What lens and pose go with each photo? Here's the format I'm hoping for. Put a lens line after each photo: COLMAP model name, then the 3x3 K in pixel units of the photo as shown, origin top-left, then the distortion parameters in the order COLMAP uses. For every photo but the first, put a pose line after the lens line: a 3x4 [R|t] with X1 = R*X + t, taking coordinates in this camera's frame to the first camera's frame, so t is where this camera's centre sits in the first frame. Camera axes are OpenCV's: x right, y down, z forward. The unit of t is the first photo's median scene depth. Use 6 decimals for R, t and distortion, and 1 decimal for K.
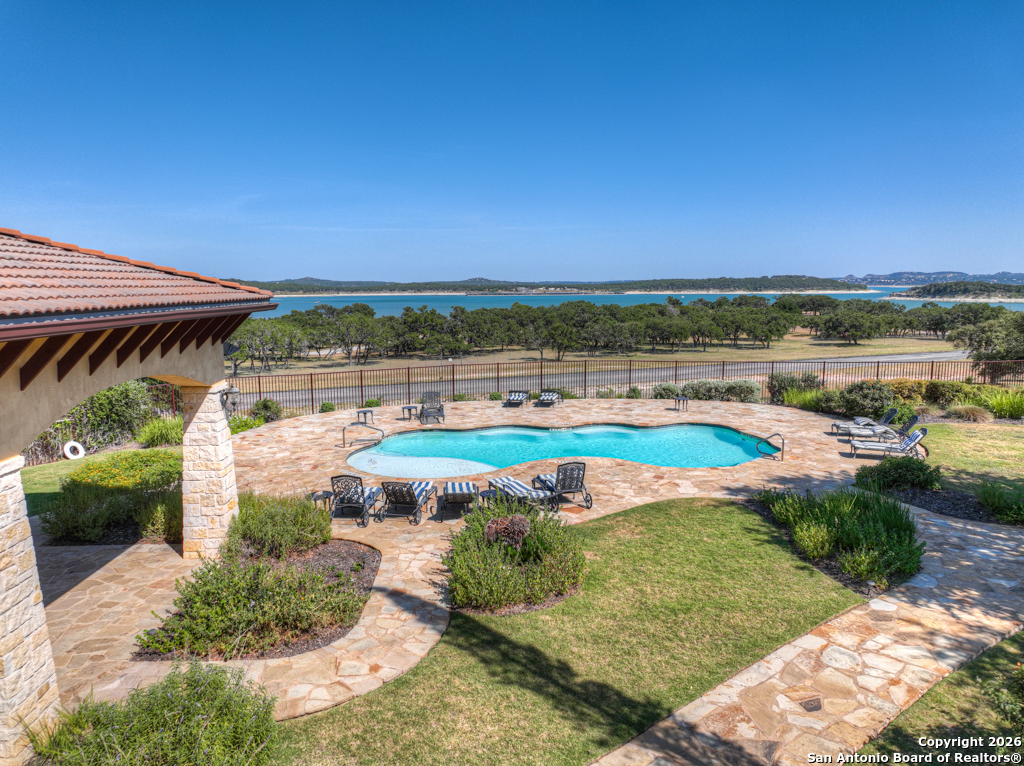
lens RADIAL K [[719.5, 0, 512.0], [0, 719.5, 383.0], [0, 0, 1]] dist [-0.003449, 0.022522]
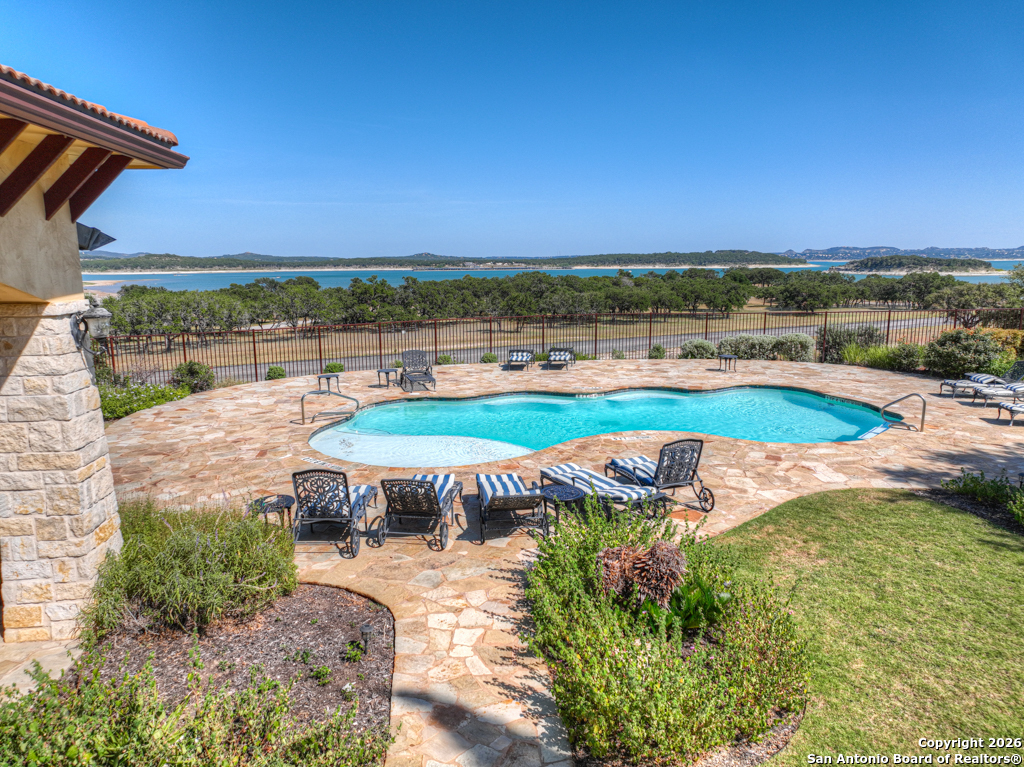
lens RADIAL K [[719.9, 0, 512.0], [0, 719.9, 383.5], [0, 0, 1]] dist [0.003575, 0.003922]
pose [[0.997332, -0.013969, 0.071651, -0.058967], [0.011536, 0.999347, 0.034254, 0.020860], [-0.072083, -0.033336, 0.996841, 0.209880]]
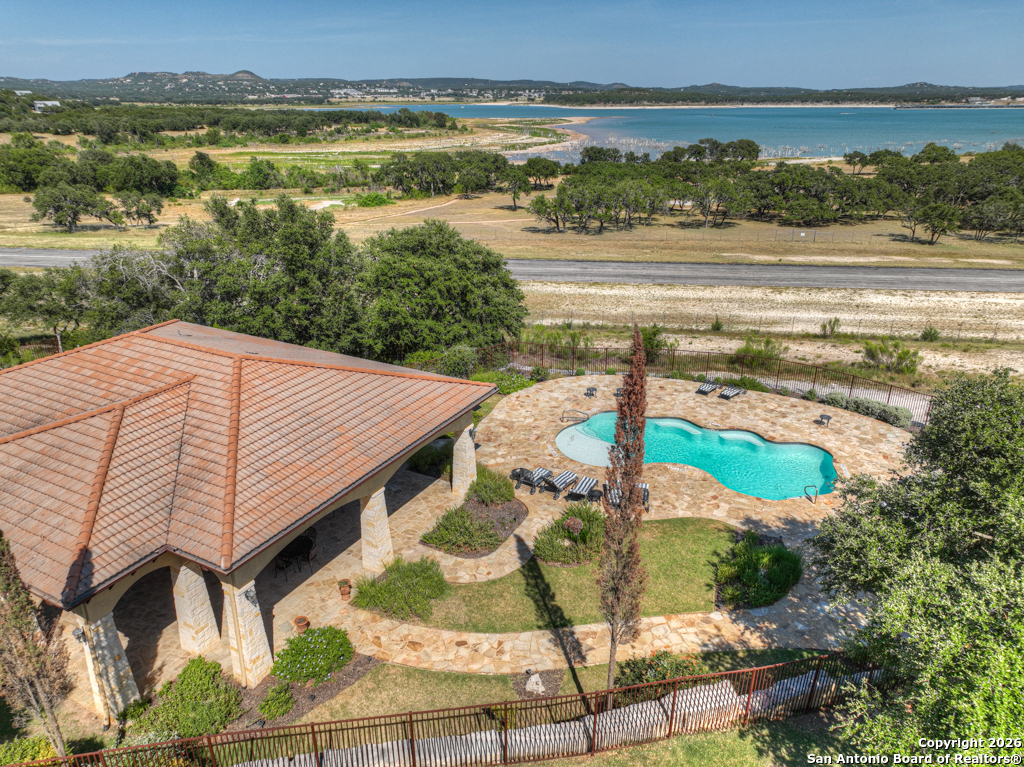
lens RADIAL K [[719.5, 0, 512.0], [0, 719.5, 383.5], [0, 0, 1]] dist [-0.003449, 0.022522]
pose [[0.863413, 0.192391, -0.466373, 0.327339], [-0.070268, 0.961280, 0.266464, -0.330468], [0.499581, -0.197298, 0.843500, -0.358025]]
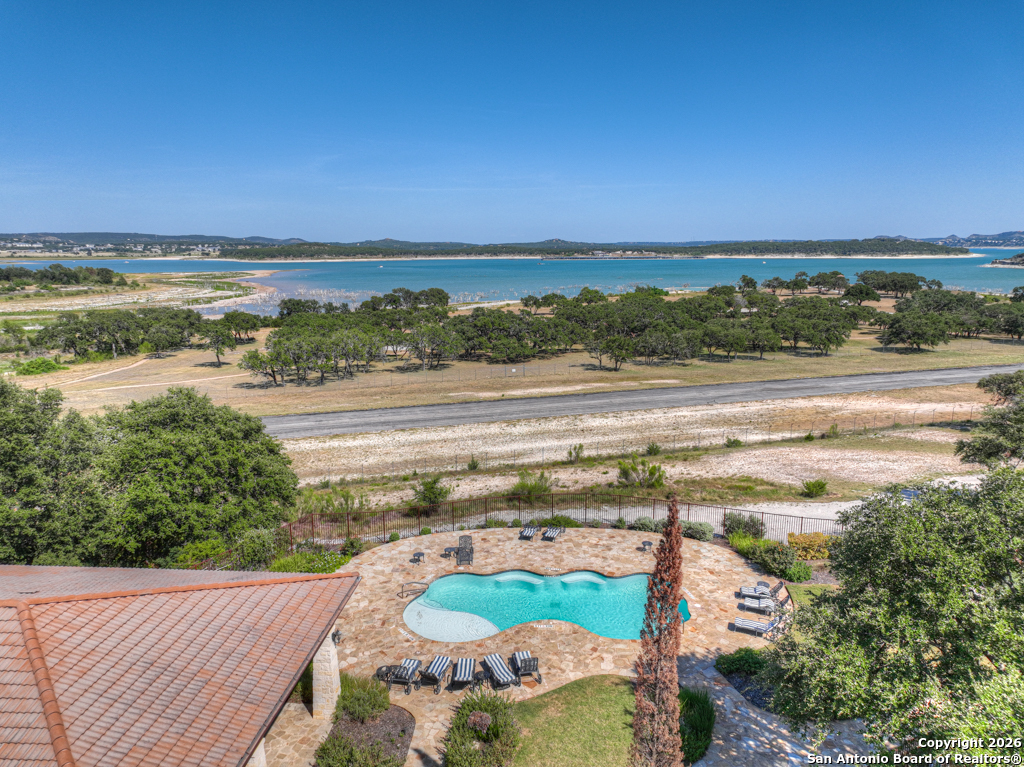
lens RADIAL K [[719.5, 0, 512.0], [0, 719.5, 383.5], [0, 0, 1]] dist [-0.003449, 0.022522]
pose [[0.994444, 0.020128, -0.103321, 0.110181], [-0.014398, 0.998332, 0.055909, -0.339531], [0.104274, -0.054111, 0.993076, -0.353861]]
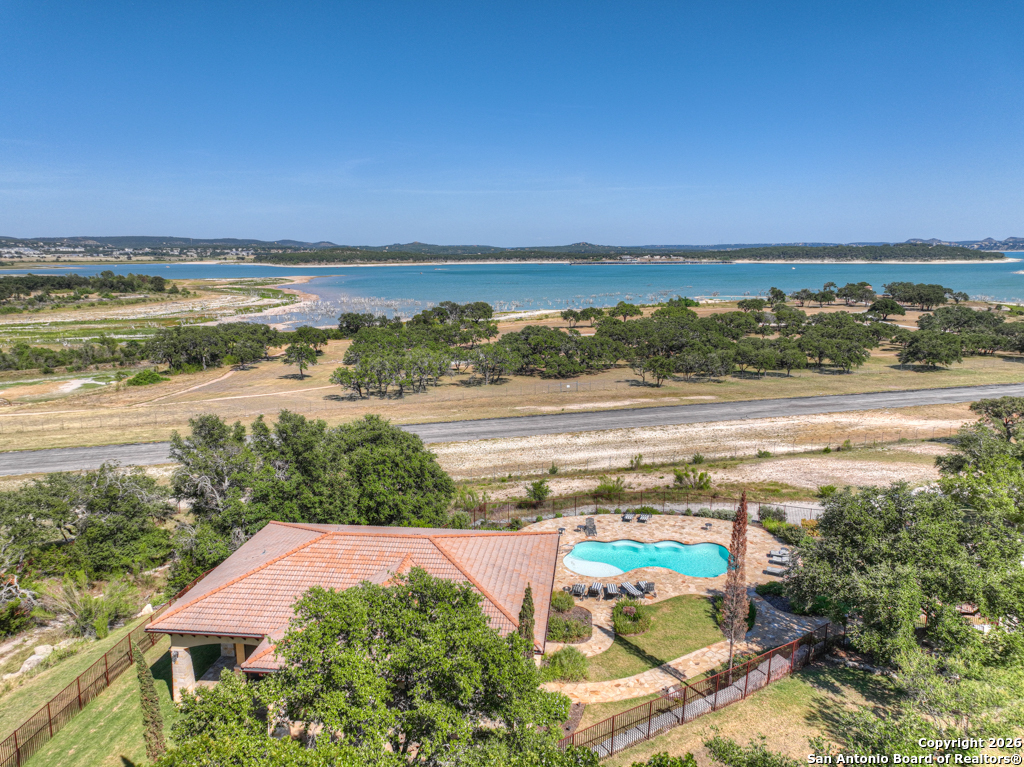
lens RADIAL K [[719.5, 0, 512.0], [0, 719.5, 383.5], [0, 0, 1]] dist [-0.003449, 0.022522]
pose [[0.990037, 0.026388, -0.138314, -0.050413], [-0.019184, 0.998402, 0.053158, -0.468750], [0.139495, -0.049975, 0.988961, -1.087328]]
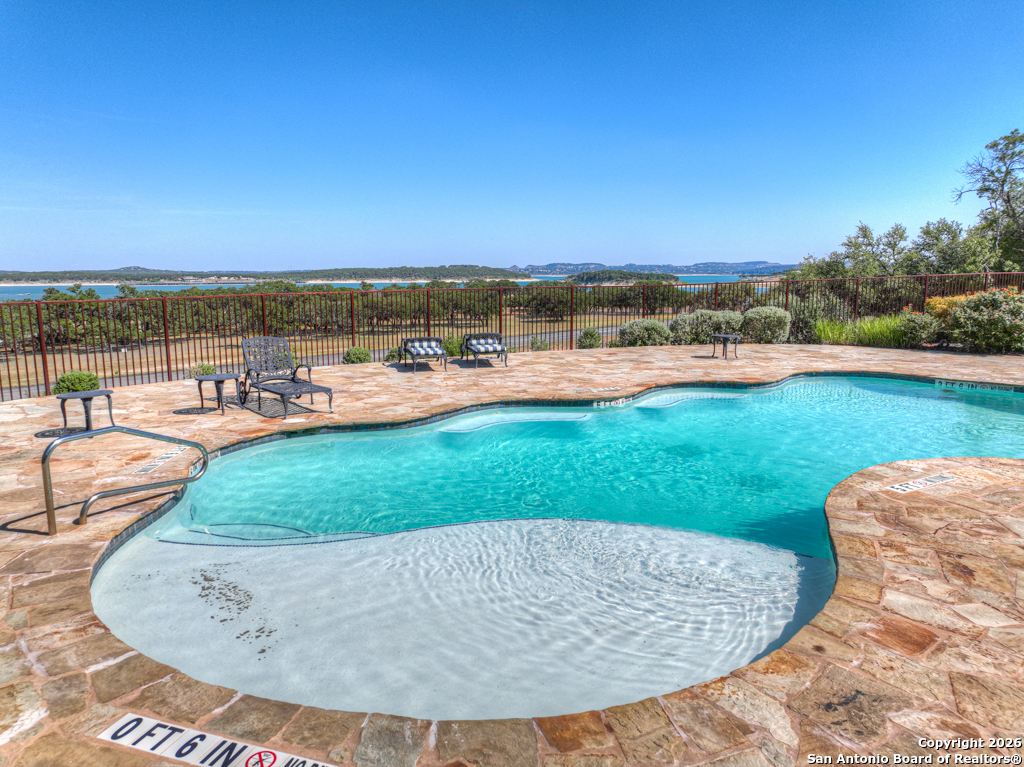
lens RADIAL K [[719.5, 0, 512.0], [0, 719.5, 383.5], [0, 0, 1]] dist [-0.003449, 0.022522]
pose [[0.907636, -0.063459, 0.414933, -0.142288], [0.057565, 0.997984, 0.026710, 0.032394], [-0.415792, -0.000357, 0.909460, 0.537596]]
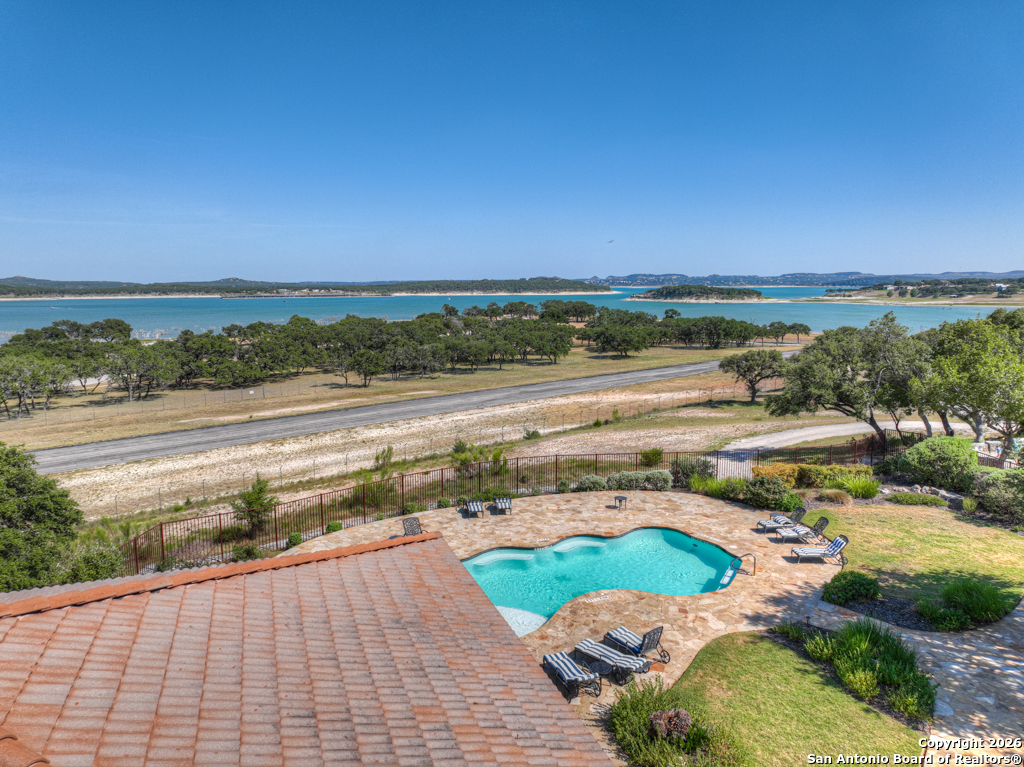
lens RADIAL K [[719.5, 0, 512.0], [0, 719.5, 383.5], [0, 0, 1]] dist [-0.003449, 0.022522]
pose [[0.948460, -0.043073, 0.313956, -0.268337], [0.042852, 0.999052, 0.007610, -0.169106], [-0.313987, 0.006236, 0.949407, -0.032491]]
